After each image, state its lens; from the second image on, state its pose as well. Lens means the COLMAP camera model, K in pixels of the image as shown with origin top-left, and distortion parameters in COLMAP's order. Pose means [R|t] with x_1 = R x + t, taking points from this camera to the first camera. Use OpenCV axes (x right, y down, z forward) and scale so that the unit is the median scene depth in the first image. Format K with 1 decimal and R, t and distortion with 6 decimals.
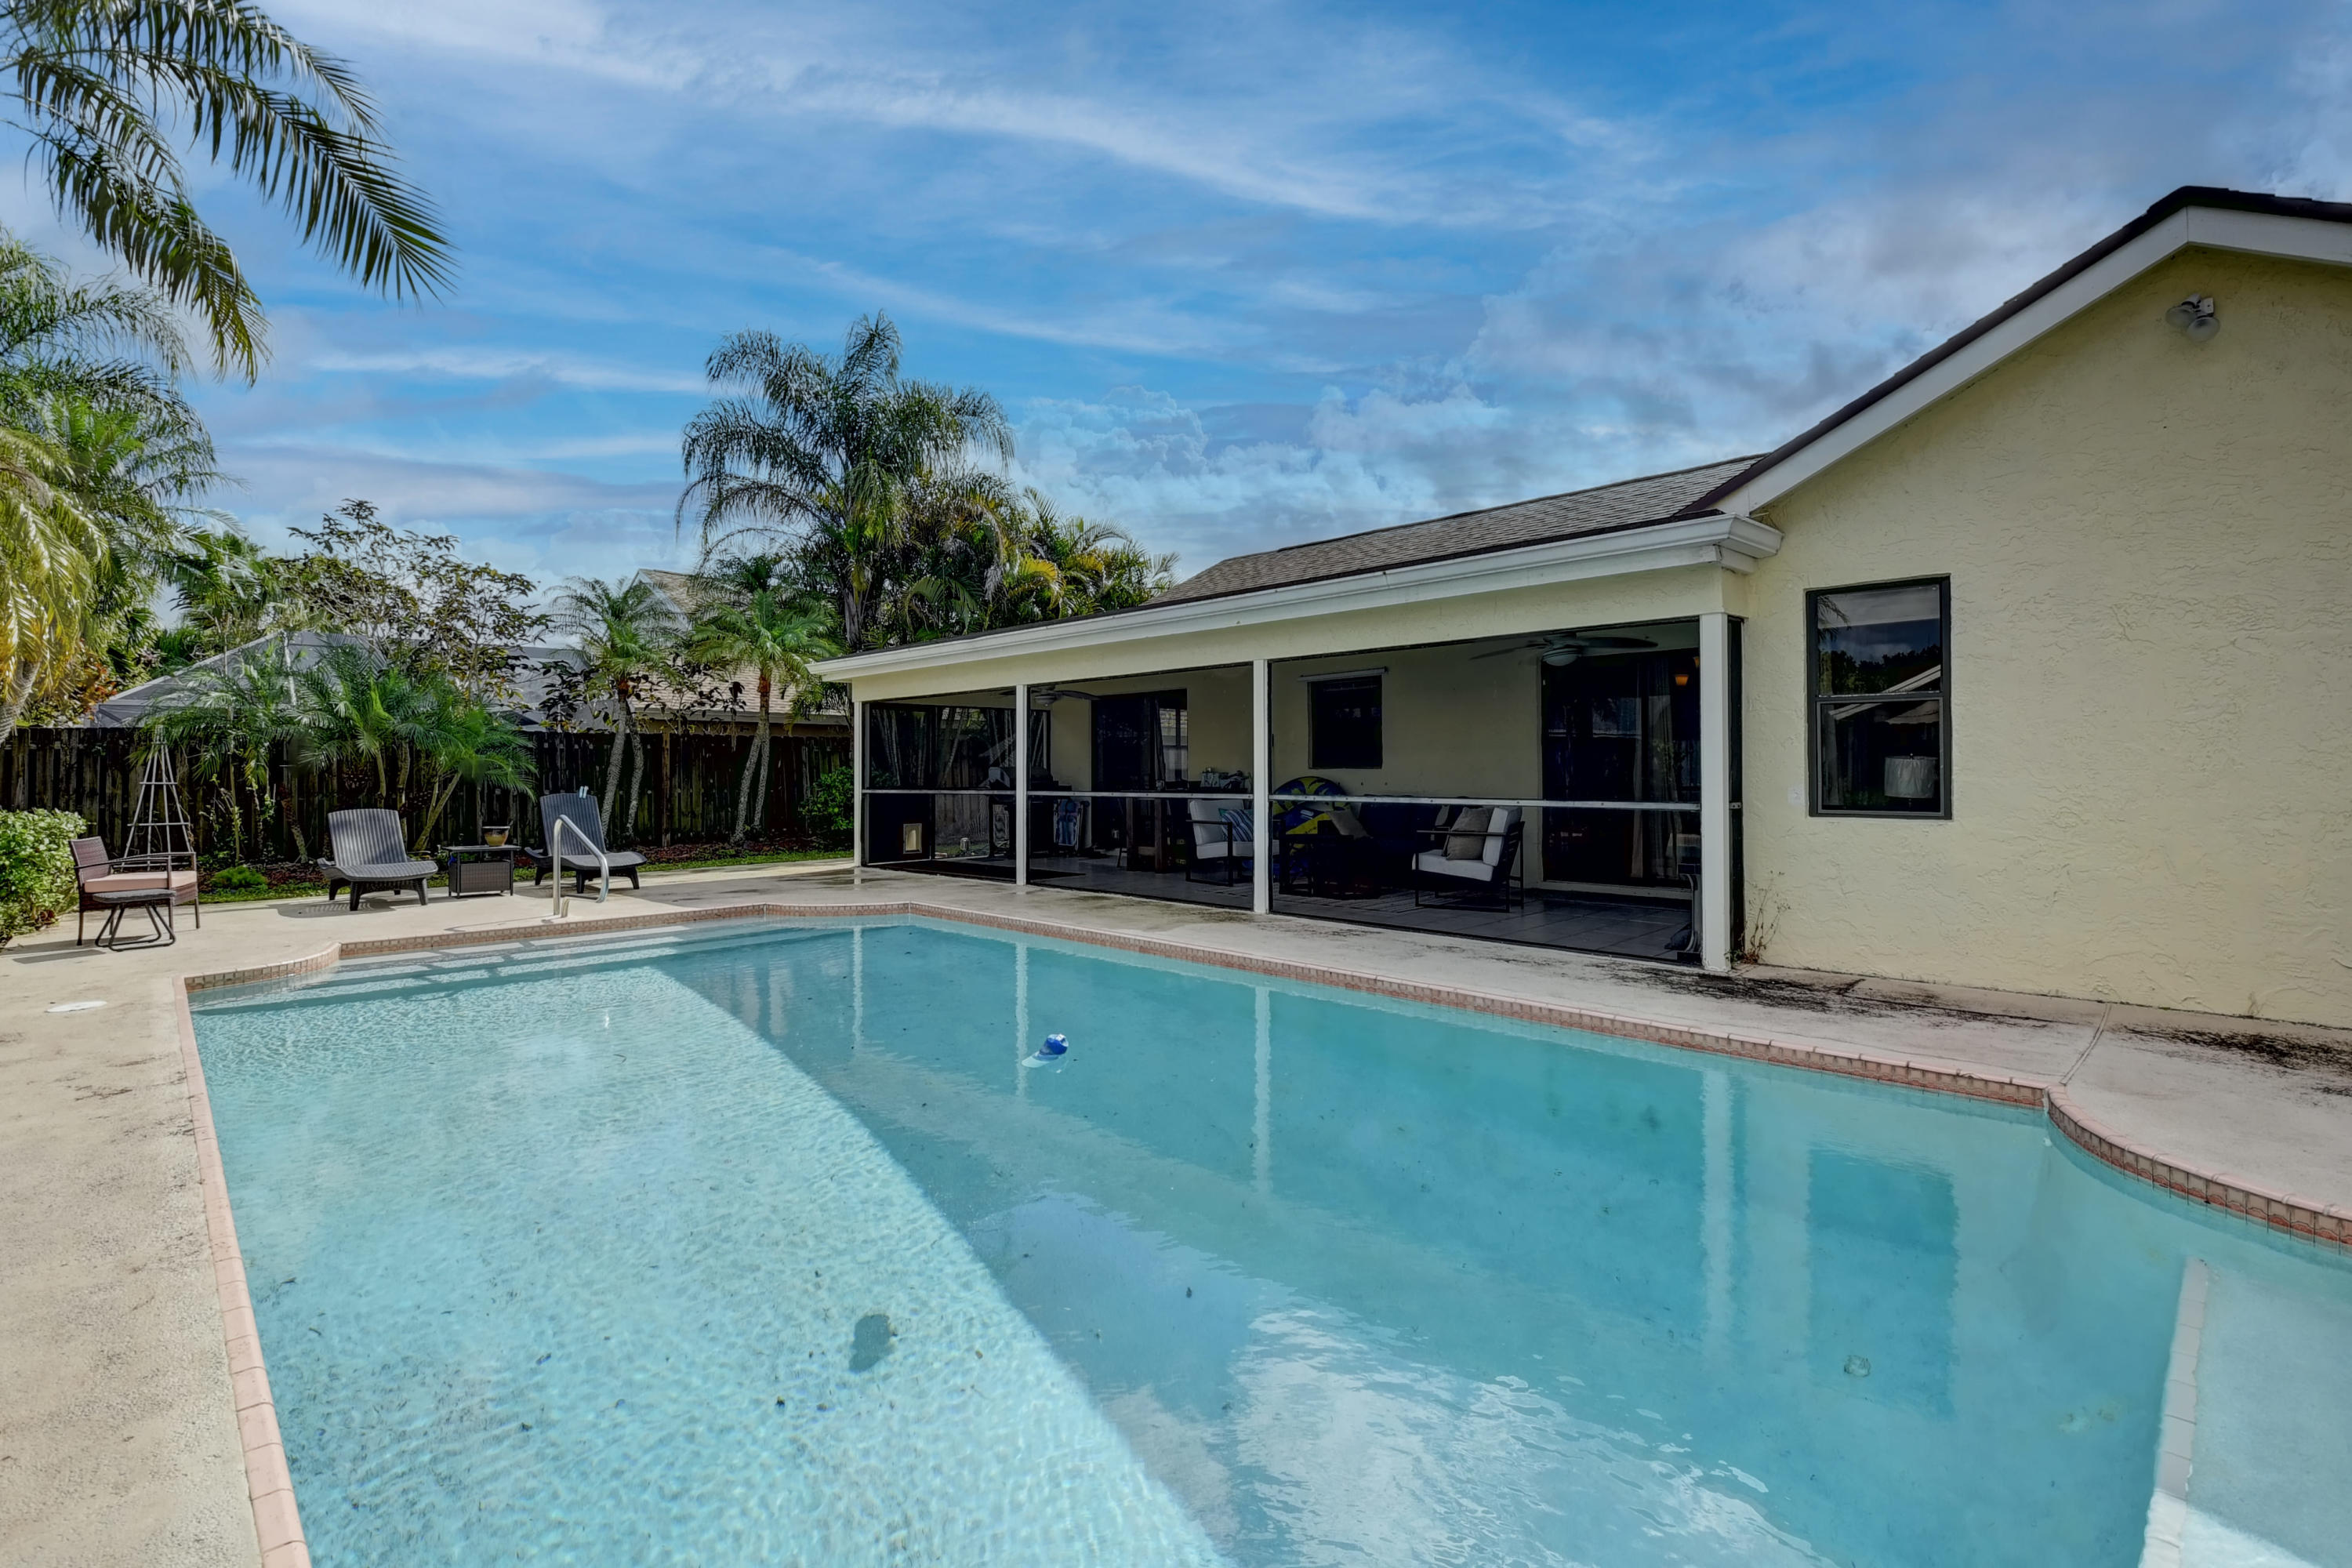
lens RADIAL K [[1045.0, 0, 1168.5], [0, 1045.0, 788.4], [0, 0, 1]] dist [0.008999, -0.019745]
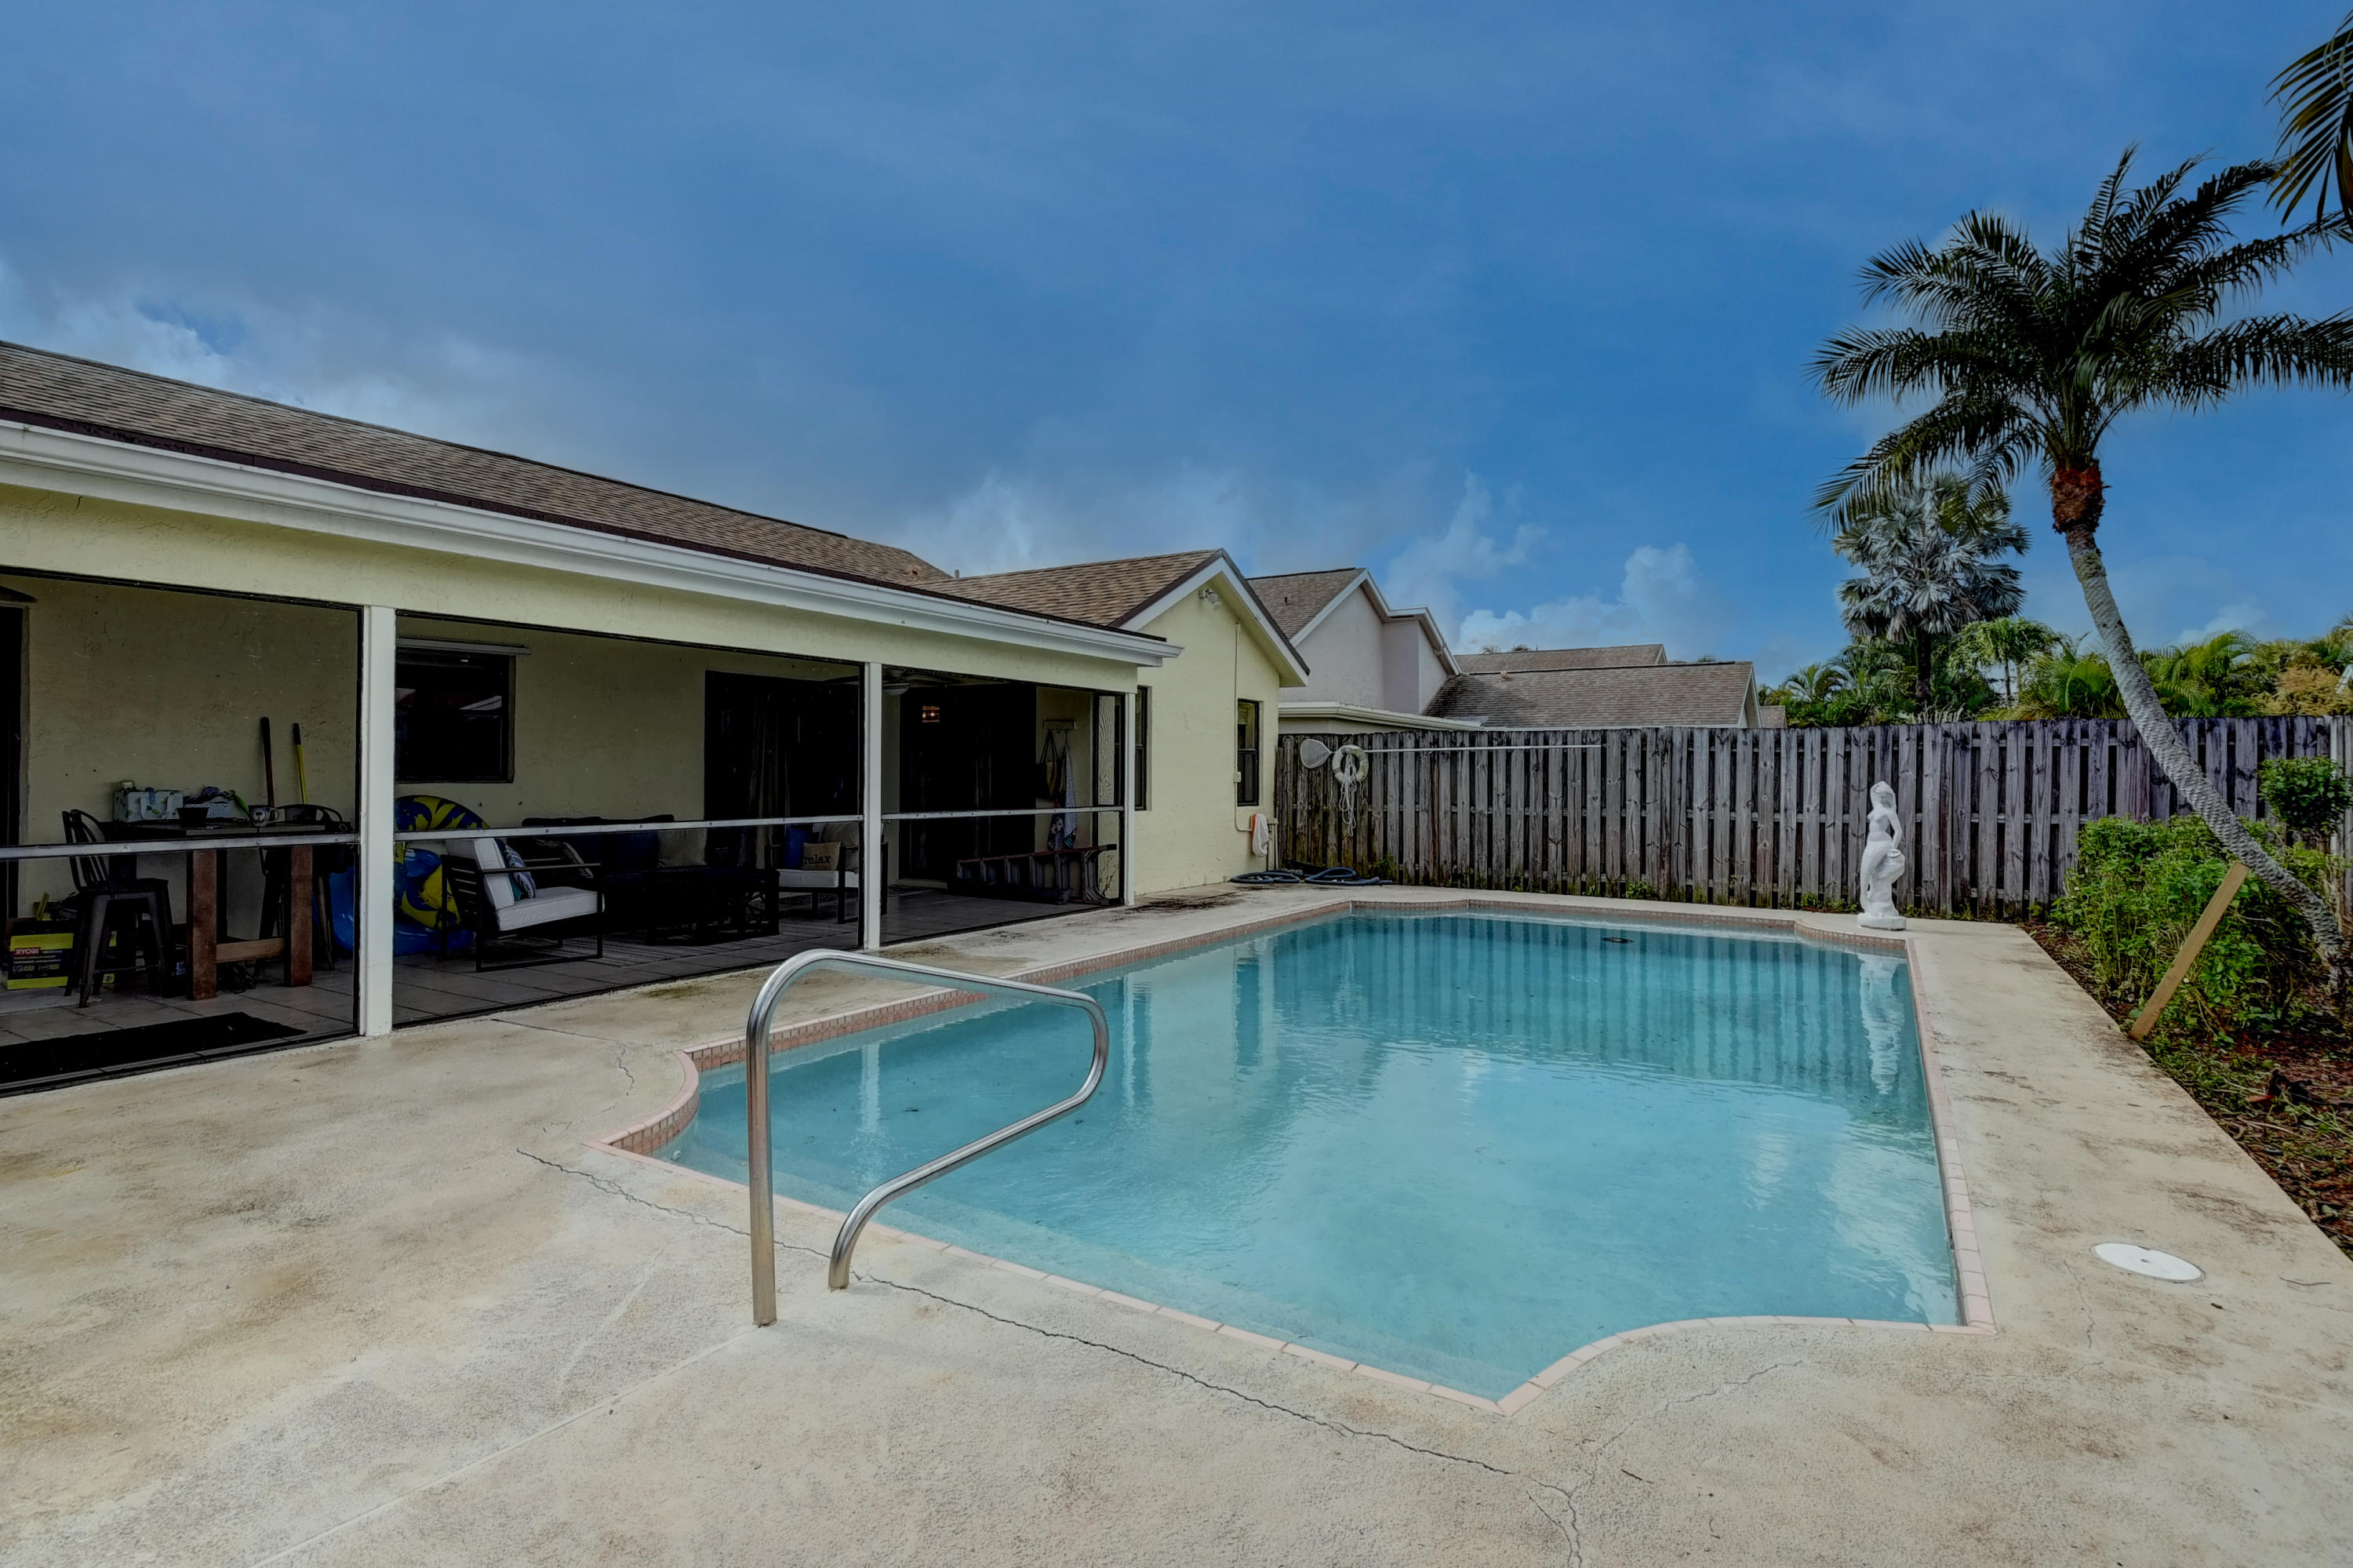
lens RADIAL K [[1183.5, 0, 1191.7], [0, 1183.5, 767.6], [0, 0, 1]] dist [-0.012186, -0.005413]
pose [[-0.258356, 0.007037, 0.966024, -0.732860], [0.014000, 0.999896, -0.003540, -0.021189], [-0.965948, 0.012609, -0.258428, 0.767352]]
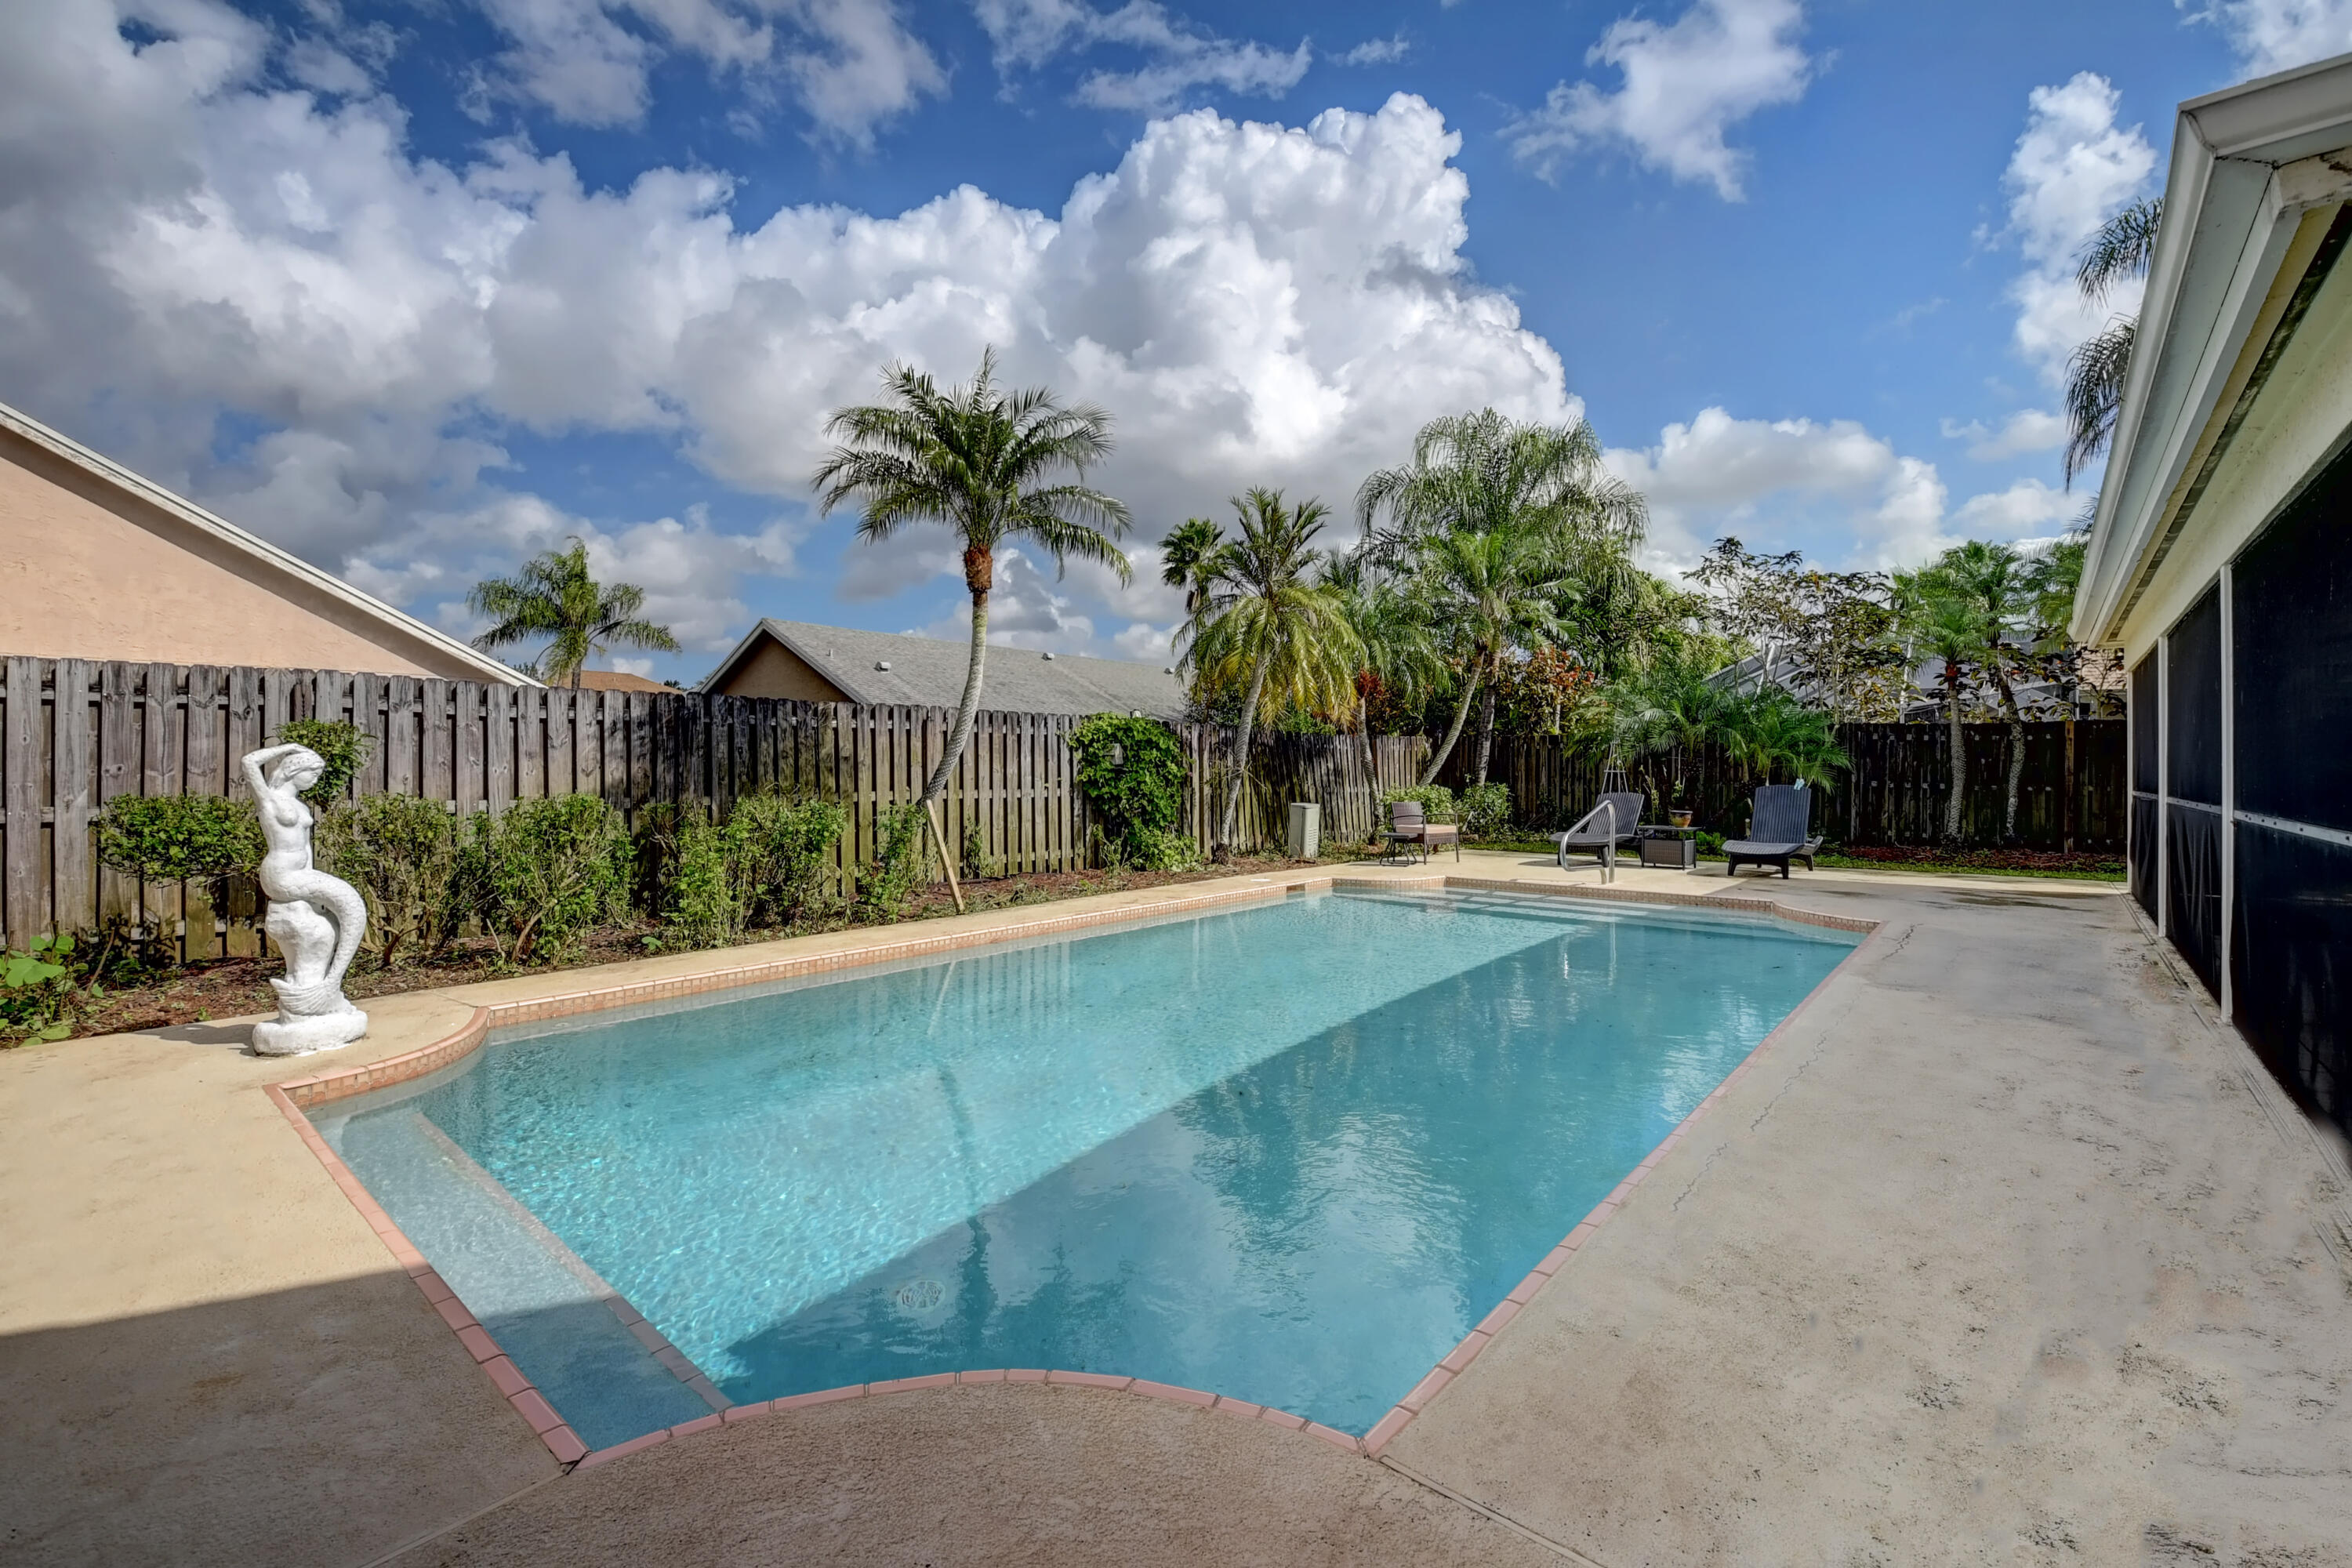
lens RADIAL K [[1045.0, 0, 1166.0], [0, 1045.0, 777.2], [0, 0, 1]] dist [0.008999, -0.019745]
pose [[0.090318, 0.017472, -0.995760, 0.449075], [-0.020860, 0.999660, 0.015649, -0.006917], [0.995695, 0.019358, 0.090651, 0.298663]]
